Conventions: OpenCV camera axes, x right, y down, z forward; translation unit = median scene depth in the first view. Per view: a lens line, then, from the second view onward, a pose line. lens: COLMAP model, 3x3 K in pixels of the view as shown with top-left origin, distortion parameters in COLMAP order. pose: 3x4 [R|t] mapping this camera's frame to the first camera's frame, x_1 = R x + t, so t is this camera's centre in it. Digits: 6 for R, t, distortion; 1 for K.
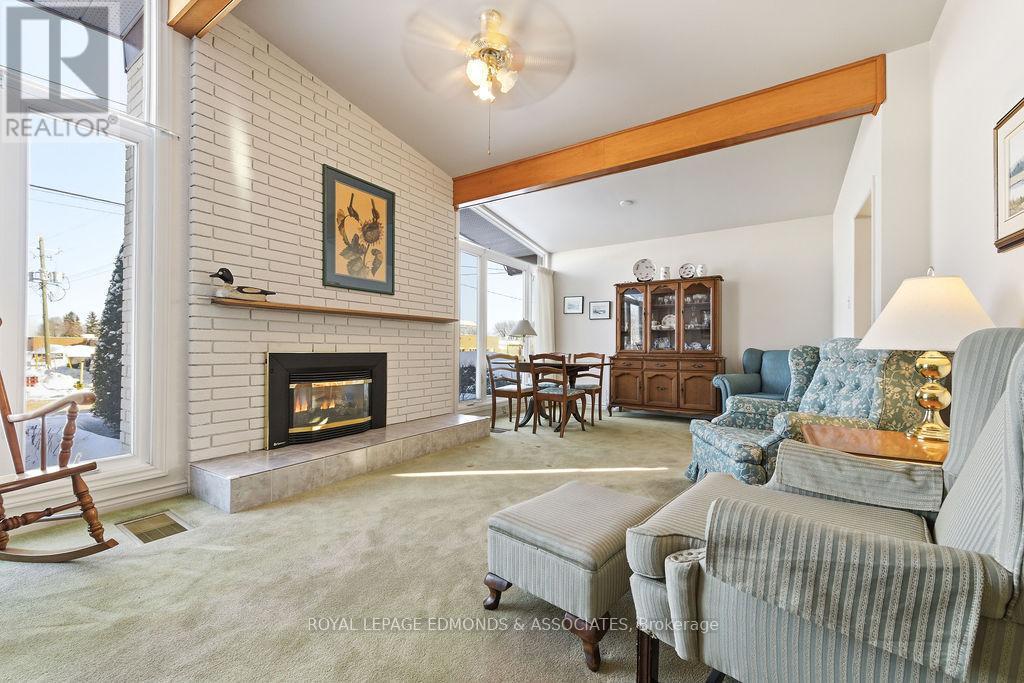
lens RADIAL K [[399.6, 0, 515.3], [0, 399.6, 347.8], [0, 0, 1]] dist [-0.000137, -0.000055]
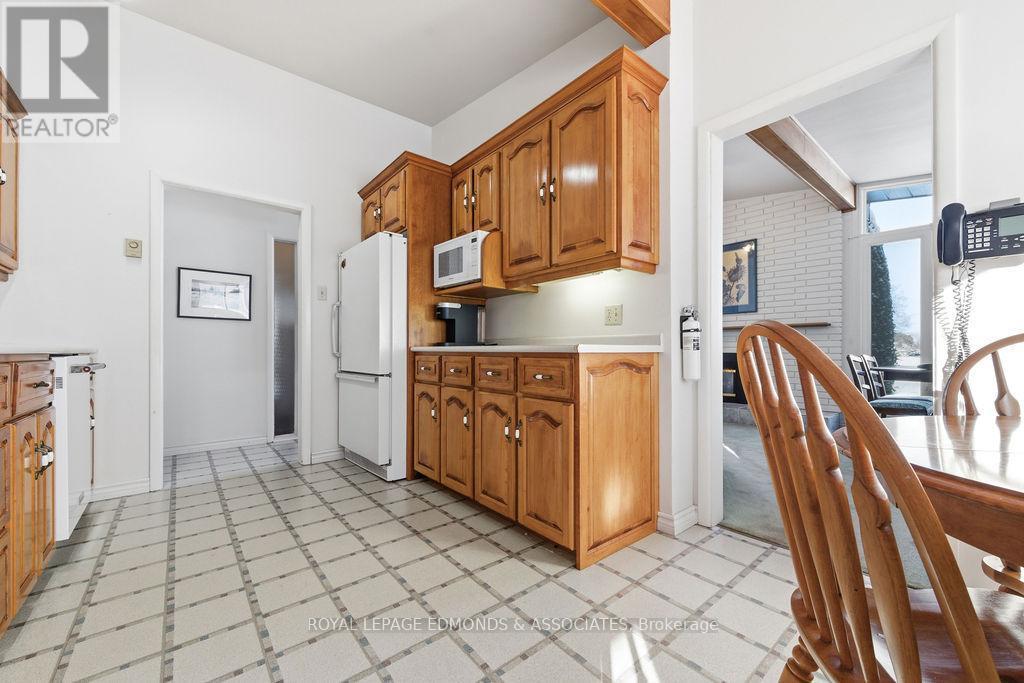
lens RADIAL K [[399.6, 0, 515.3], [0, 399.6, 347.8], [0, 0, 1]] dist [-0.000137, -0.000055]
pose [[-0.300729, -0.012451, -0.953628, 1.359082], [-0.003638, 0.999922, -0.011908, 0.014586], [0.953703, -0.000112, -0.300751, 0.656337]]
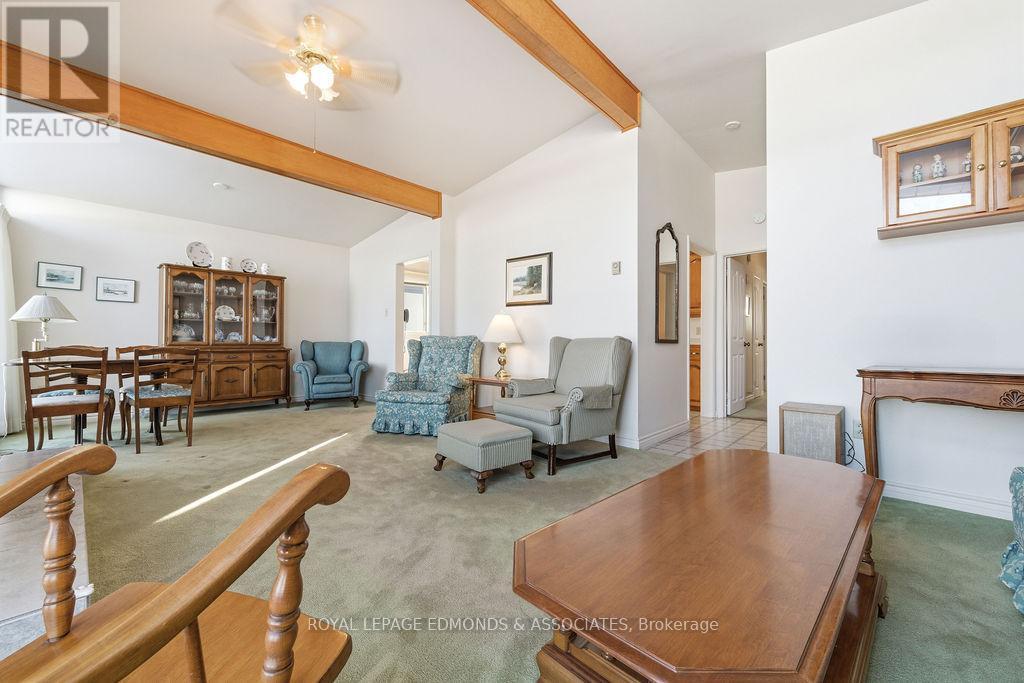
lens RADIAL K [[398.5, 0, 498.5], [0, 398.5, 339.4], [0, 0, 1]] dist [-0.000363, -0.000082]
pose [[0.198928, 0.002294, 0.980011, -0.678975], [-0.004320, 0.999990, -0.001464, -0.002882], [-0.980005, -0.003943, 0.198936, 0.230029]]
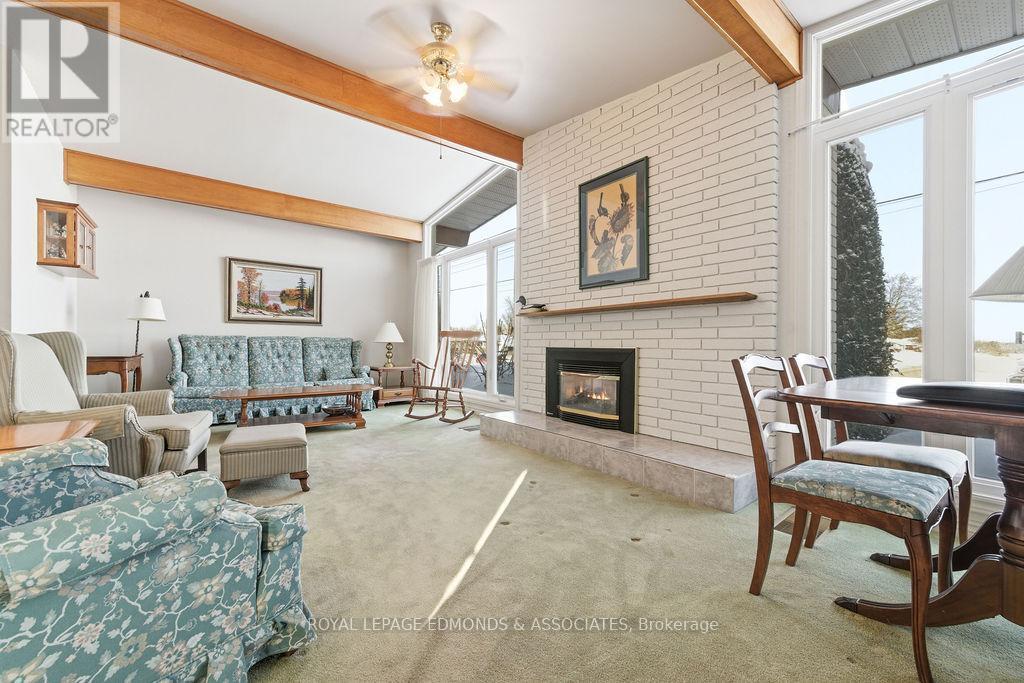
lens RADIAL K [[402.2, 0, 516.7], [0, 402.2, 345.0], [0, 0, 1]] dist [-0.001134, -0.000361]
pose [[-0.320319, -0.005337, -0.947295, 0.609413], [-0.002438, 0.999985, -0.004809, 0.009547], [0.947307, 0.000769, -0.320327, 1.074500]]
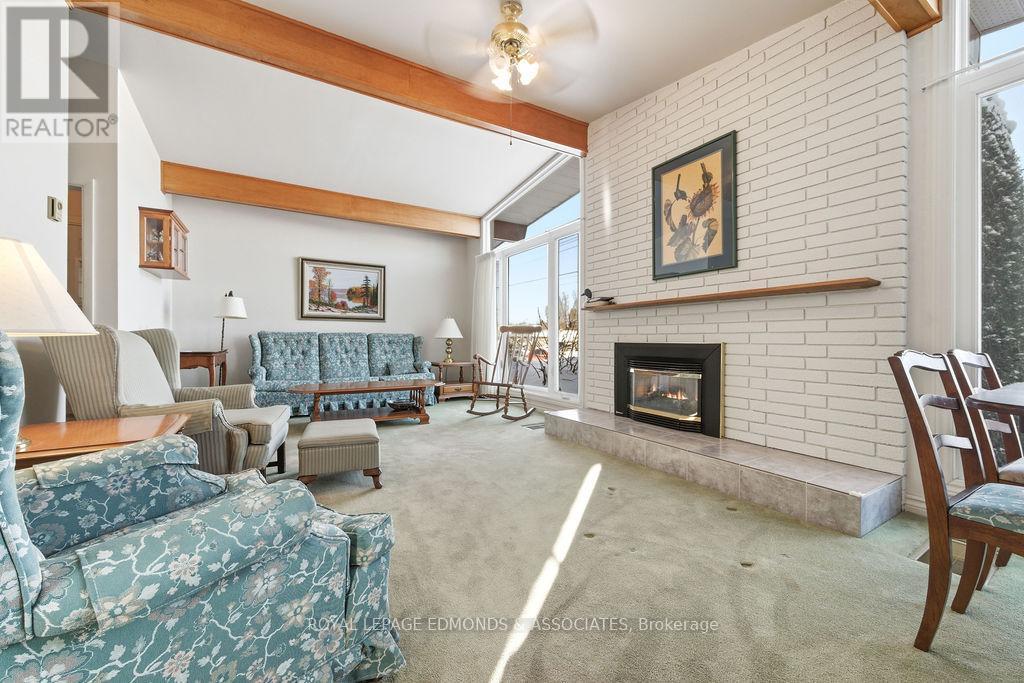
lens RADIAL K [[399.0, 0, 517.2], [0, 399.0, 341.4], [0, 0, 1]] dist [-0.000811, -0.000817]
pose [[-0.431240, -0.002323, -0.902234, 0.579205], [-0.000431, 0.999997, -0.002368, 0.009779], [0.902237, -0.000632, -0.431239, 1.013854]]
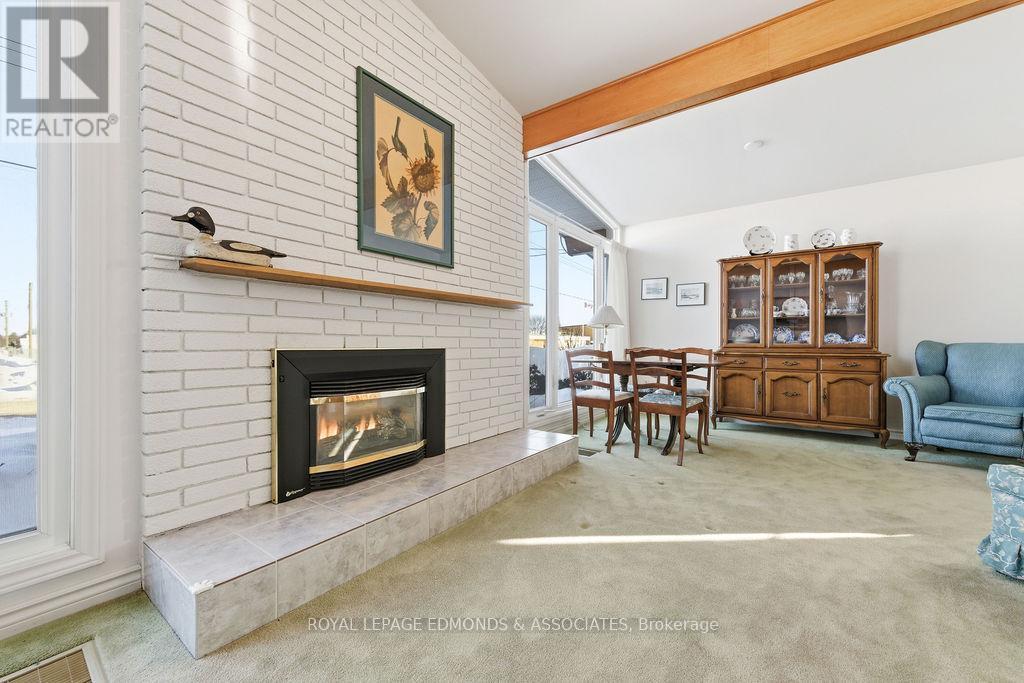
lens RADIAL K [[402.2, 0, 516.7], [0, 402.2, 345.0], [0, 0, 1]] dist [-0.001134, -0.000361]
pose [[0.998346, -0.004314, -0.057334, -0.159319], [0.004666, 0.999971, 0.006017, 0.001729], [0.057307, -0.006274, 0.998337, 0.305311]]
